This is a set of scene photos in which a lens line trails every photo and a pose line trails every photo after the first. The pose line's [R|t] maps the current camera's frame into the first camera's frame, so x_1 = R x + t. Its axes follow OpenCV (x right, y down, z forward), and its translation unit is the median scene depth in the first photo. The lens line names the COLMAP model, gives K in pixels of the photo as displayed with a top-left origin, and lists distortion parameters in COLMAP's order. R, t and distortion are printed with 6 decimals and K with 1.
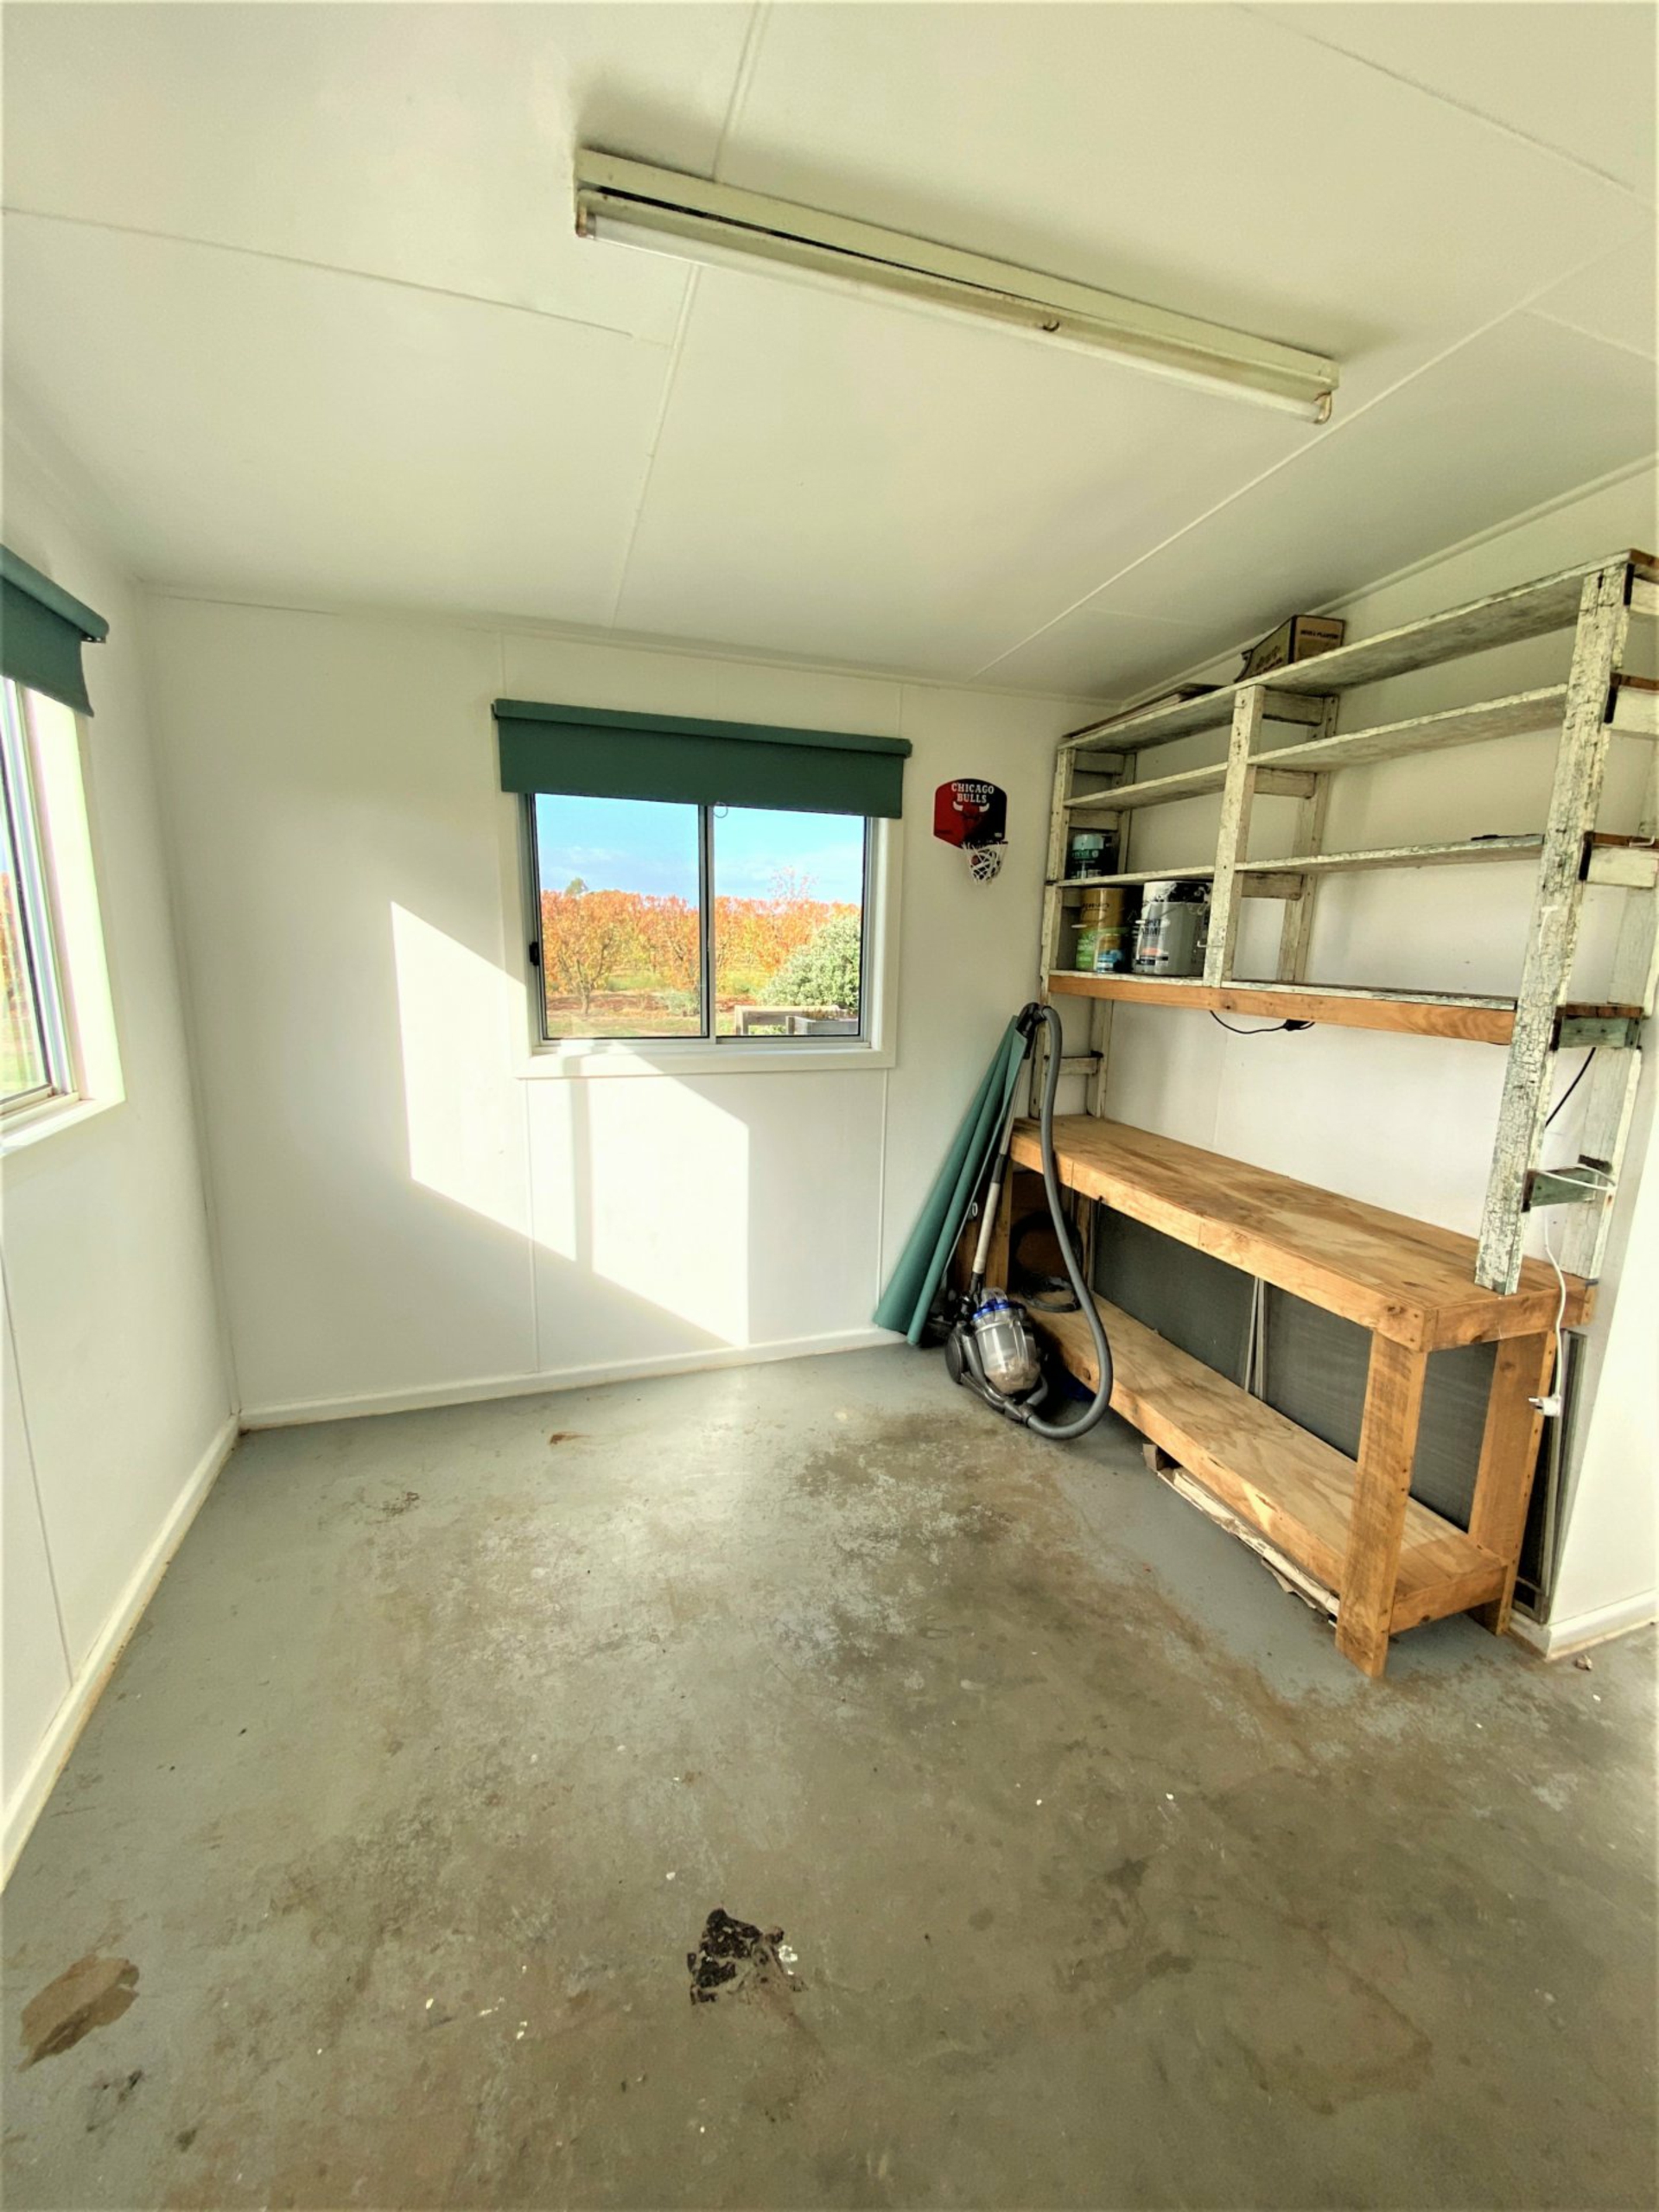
lens RADIAL K [[910.8, 0, 837.3], [0, 910.8, 1114.8], [0, 0, 1]] dist [0.000863, -0.012988]
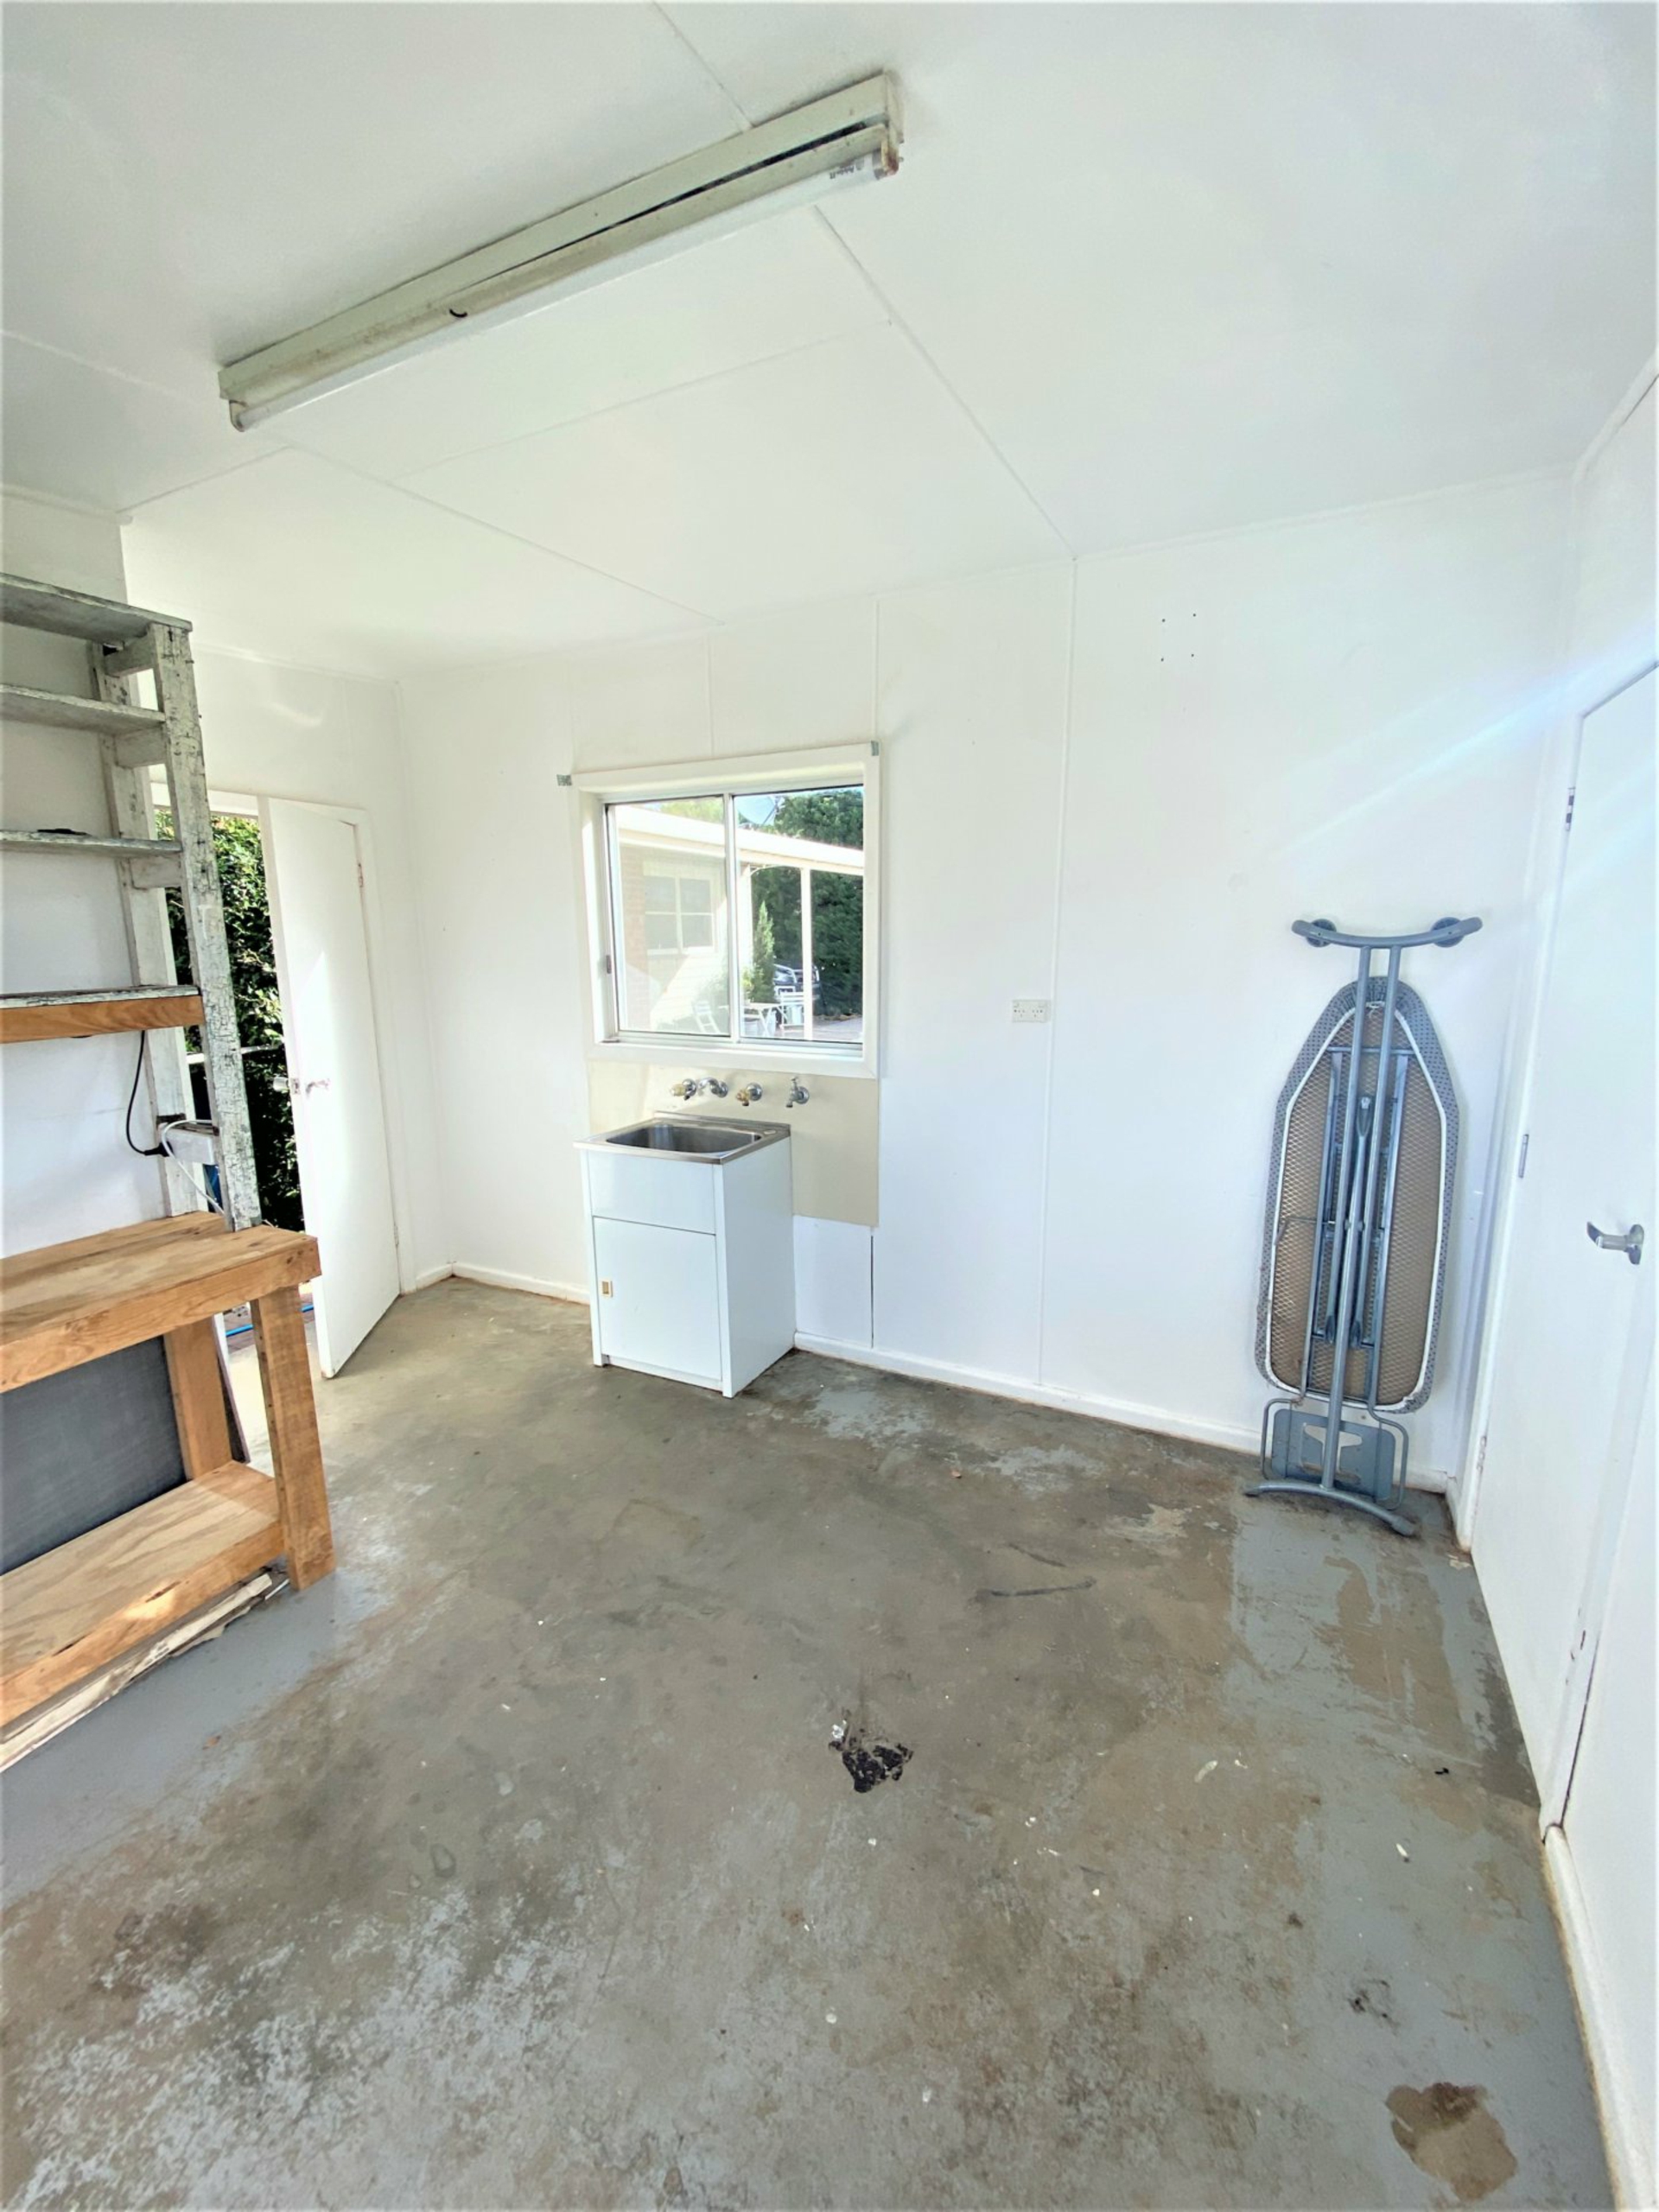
lens RADIAL K [[910.8, 0, 837.3], [0, 910.8, 1114.8], [0, 0, 1]] dist [0.000863, -0.012988]
pose [[-0.716544, -0.153508, 0.680441, -0.611181], [0.128938, 0.929526, 0.345481, -0.253589], [-0.685521, 0.335287, -0.646253, 1.178239]]
